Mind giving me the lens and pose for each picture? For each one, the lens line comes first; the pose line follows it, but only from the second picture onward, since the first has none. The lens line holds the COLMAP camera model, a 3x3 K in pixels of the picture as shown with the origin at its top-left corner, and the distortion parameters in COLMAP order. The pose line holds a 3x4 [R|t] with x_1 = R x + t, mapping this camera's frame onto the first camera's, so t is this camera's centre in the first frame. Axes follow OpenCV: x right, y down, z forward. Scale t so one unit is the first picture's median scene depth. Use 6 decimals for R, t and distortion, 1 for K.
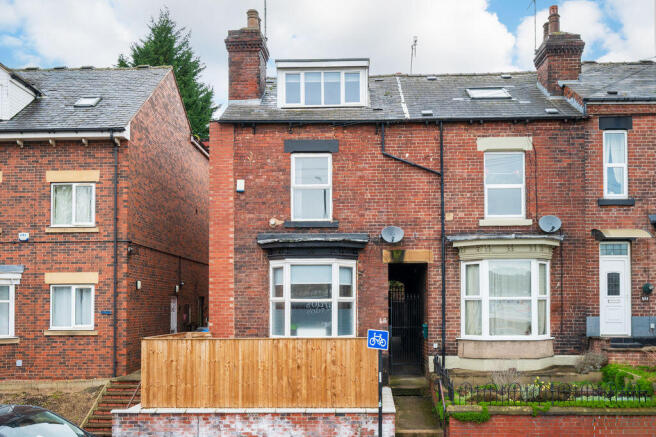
lens RADIAL K [[544.0, 0, 328.7], [0, 544.0, 245.8], [0, 0, 1]] dist [-0.002150, 0.001594]
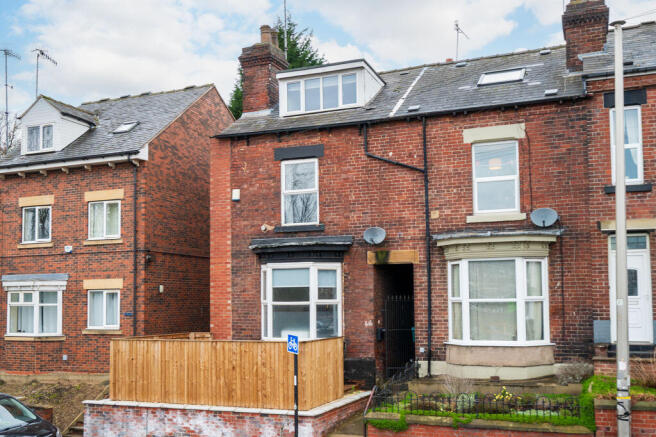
lens RADIAL K [[573.7, 0, 328.0], [0, 573.7, 218.5], [0, 0, 1]] dist [-0.001397, -0.000349]
pose [[0.954801, -0.046402, -0.293601, 0.341929], [0.036771, 0.998592, -0.038242, -0.015078], [0.294962, 0.025717, 0.955163, -0.020631]]
